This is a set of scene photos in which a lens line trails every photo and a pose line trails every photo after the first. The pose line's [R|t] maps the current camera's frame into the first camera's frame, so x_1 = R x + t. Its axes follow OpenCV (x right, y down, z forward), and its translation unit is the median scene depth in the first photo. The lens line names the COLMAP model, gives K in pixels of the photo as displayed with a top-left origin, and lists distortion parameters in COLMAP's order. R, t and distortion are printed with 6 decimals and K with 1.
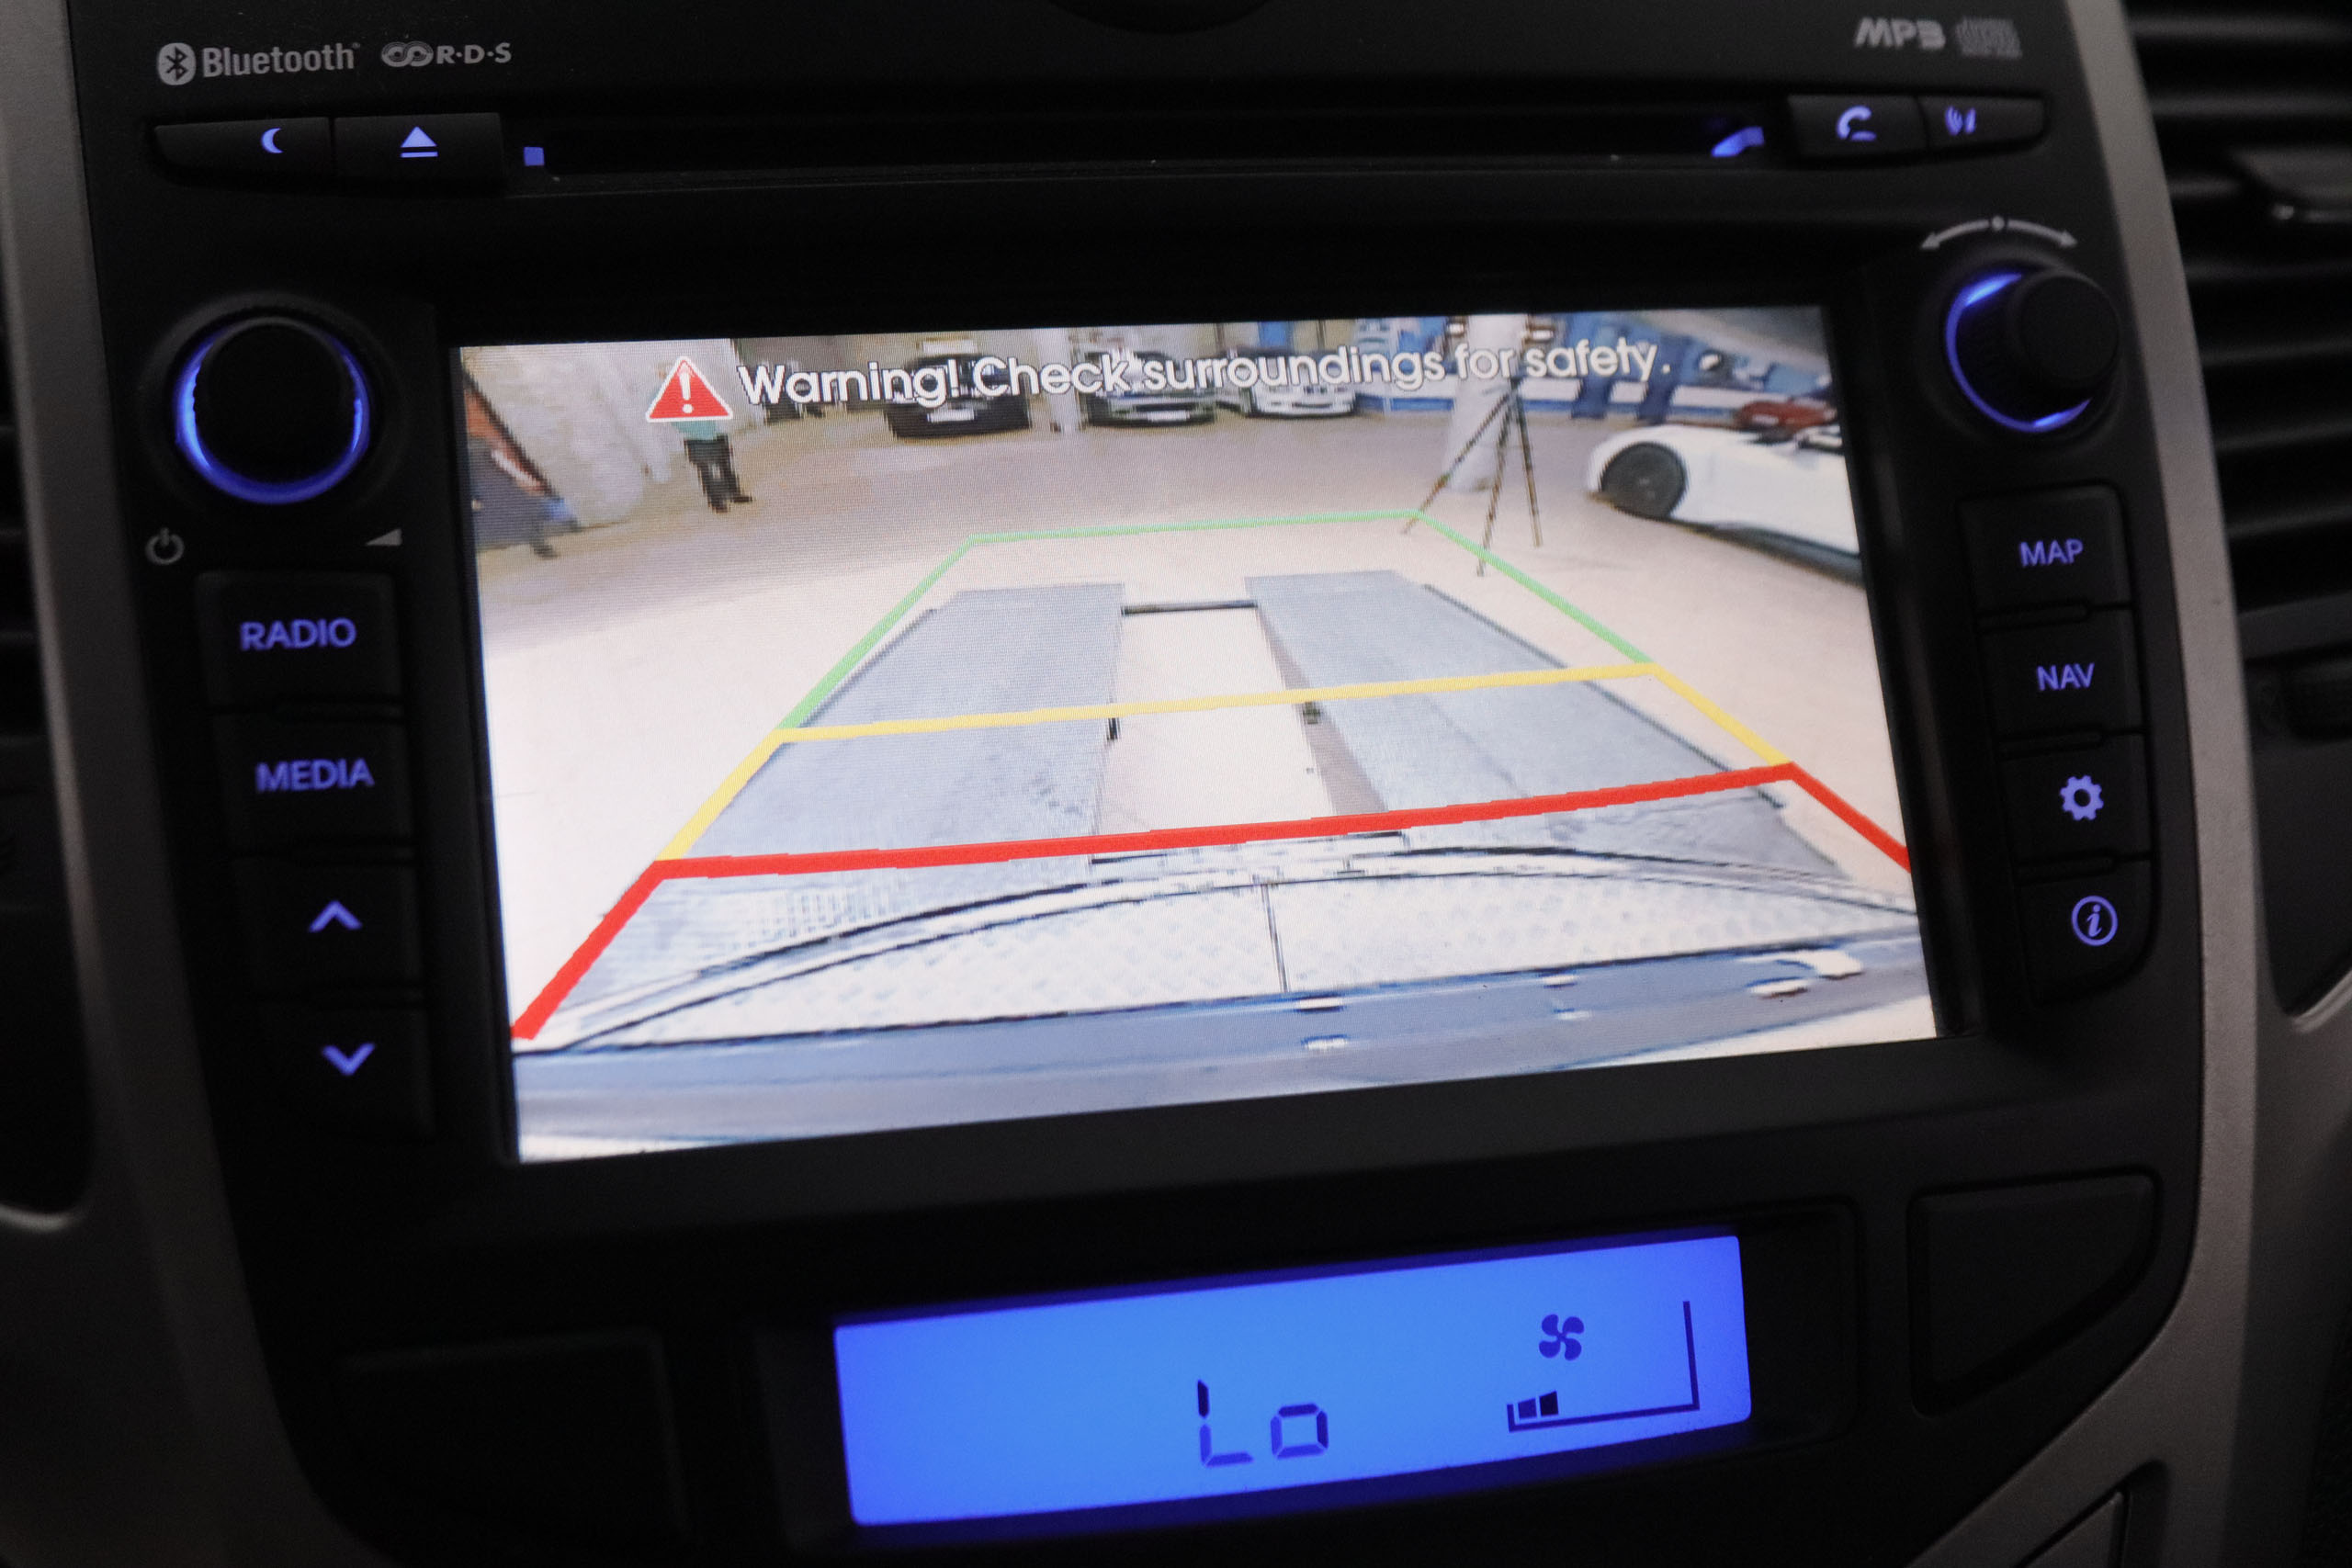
lens RADIAL K [[3731.7, 0, 1186.1], [0, 3731.7, 774.7], [0, 0, 1]] dist [-0.020292, 0.135439]
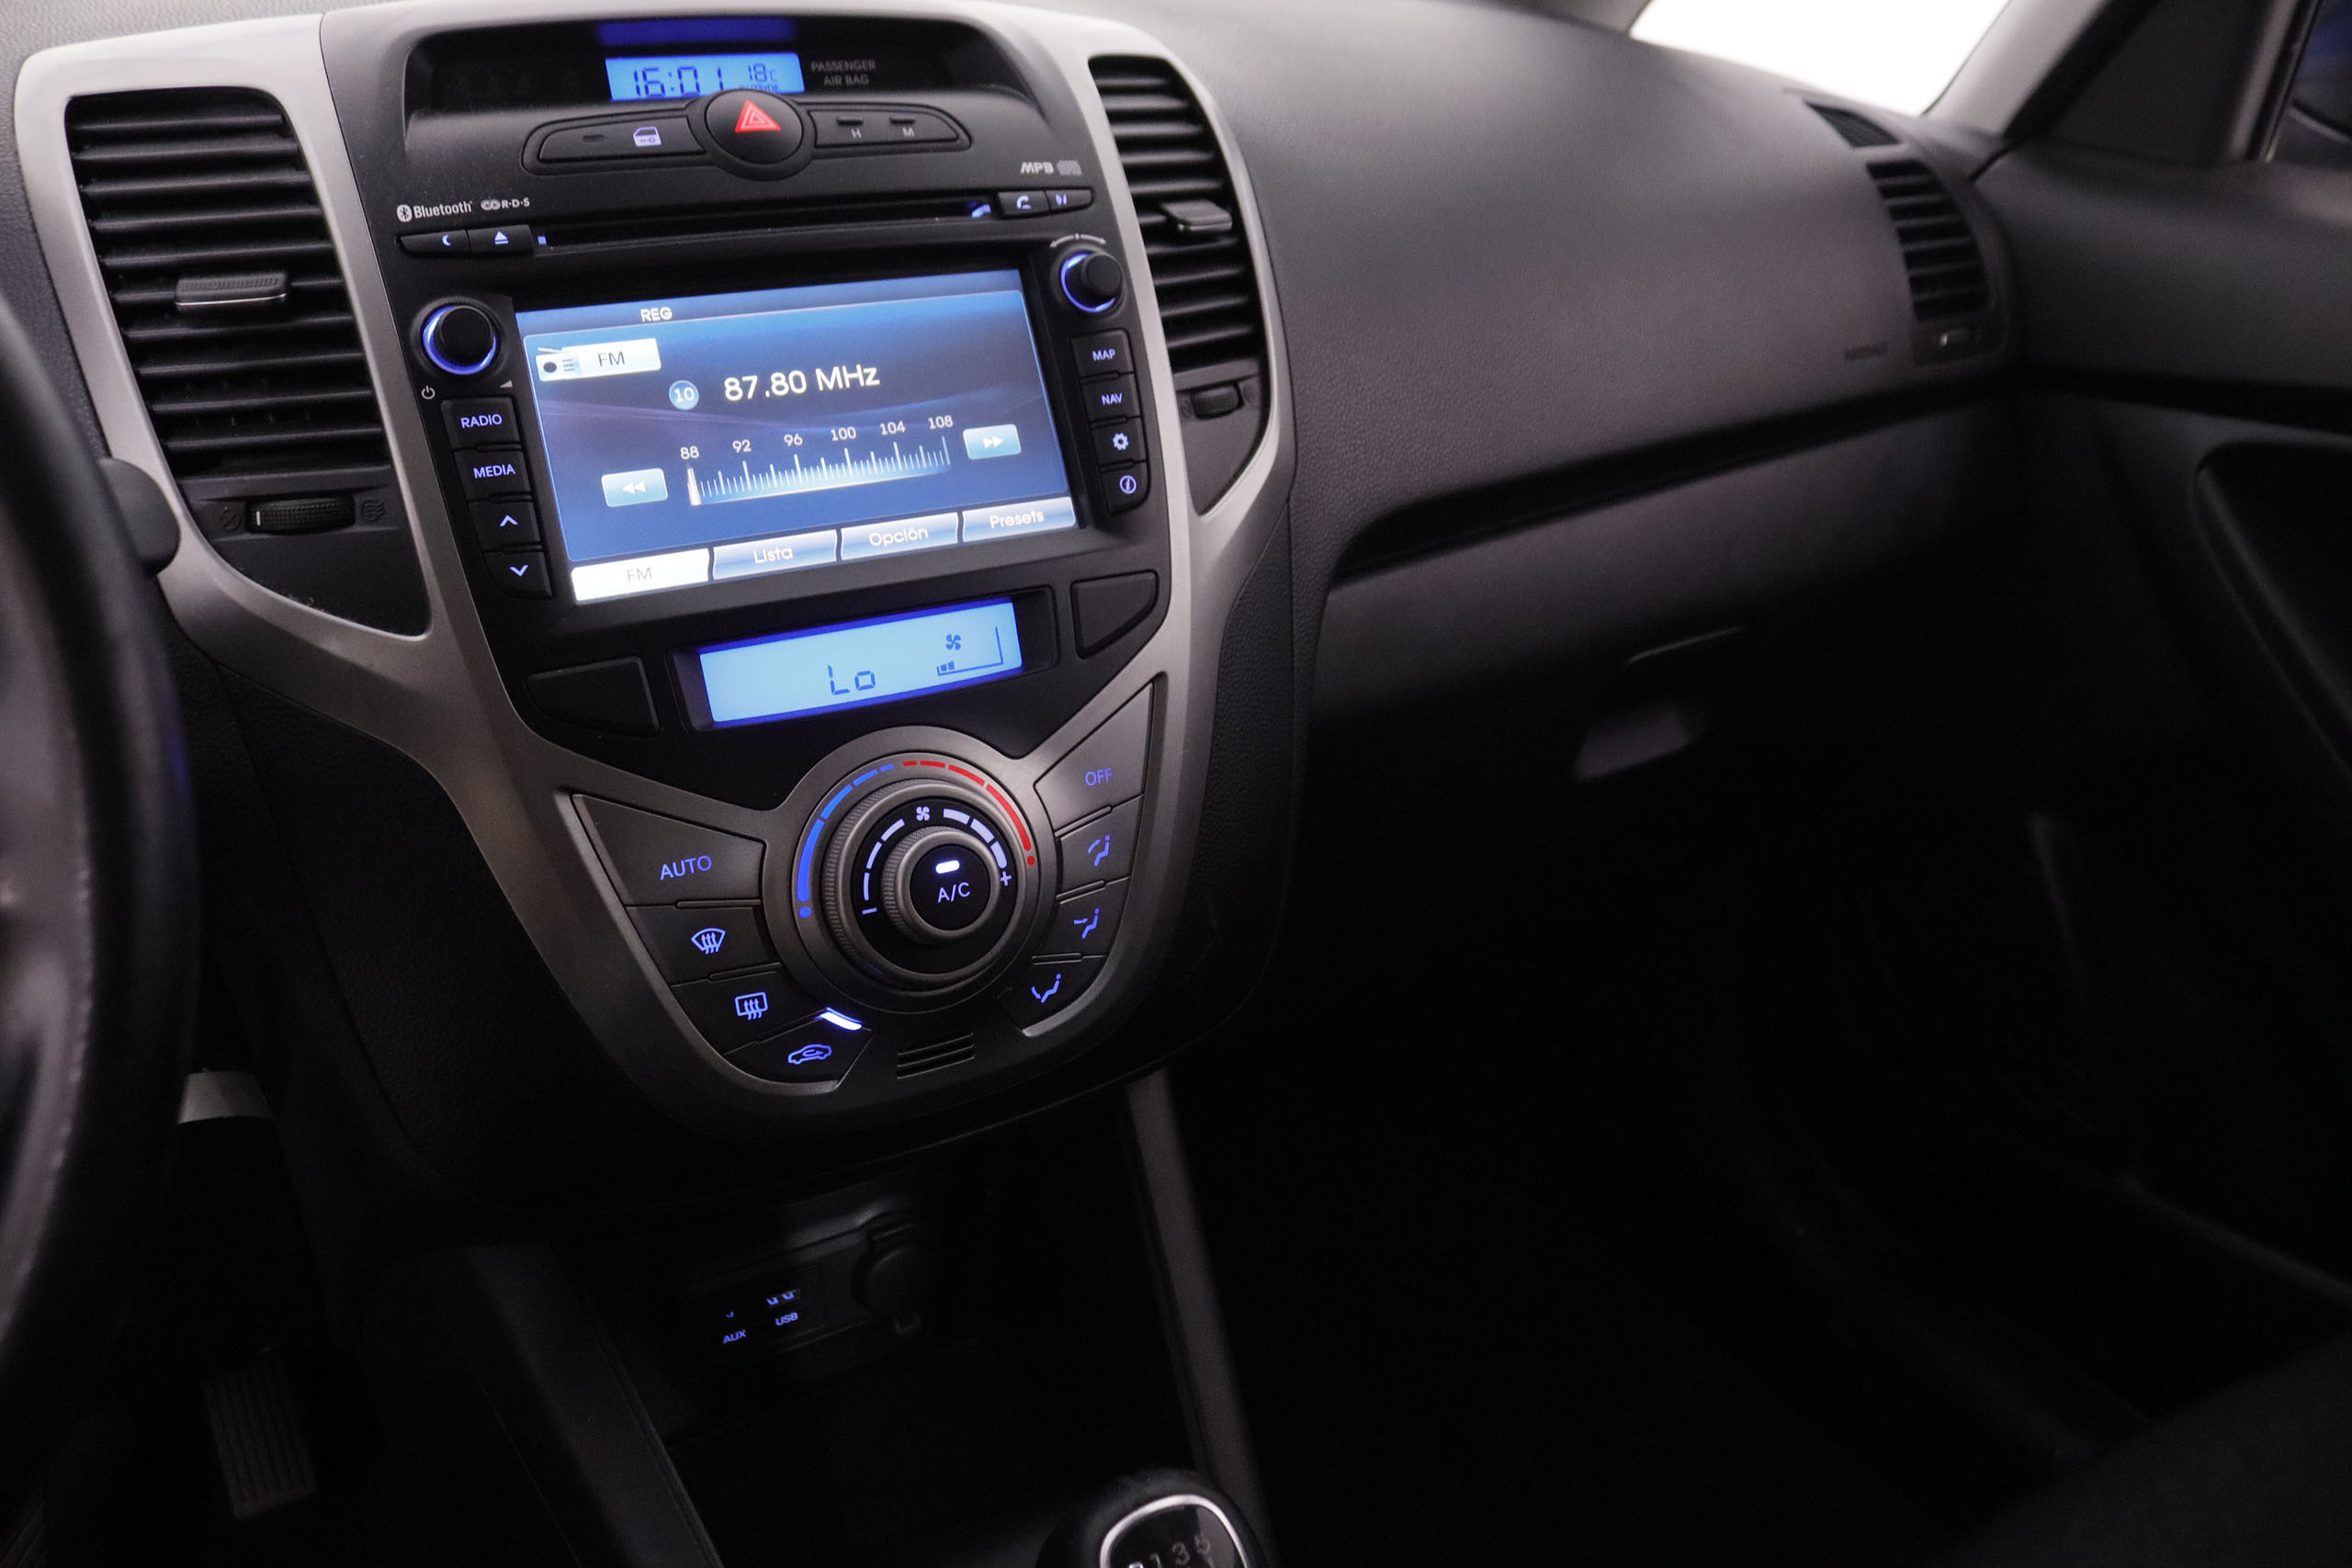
lens RADIAL K [[1935.1, 0, 1176.0], [0, 1935.1, 784.0], [0, 0, 1]] dist [-0.149115, 0.140859]
pose [[0.970176, -0.101718, 0.220026, -0.065919], [0.070377, 0.986796, 0.145876, 0.052297], [-0.231959, -0.126041, 0.964525, -0.447110]]
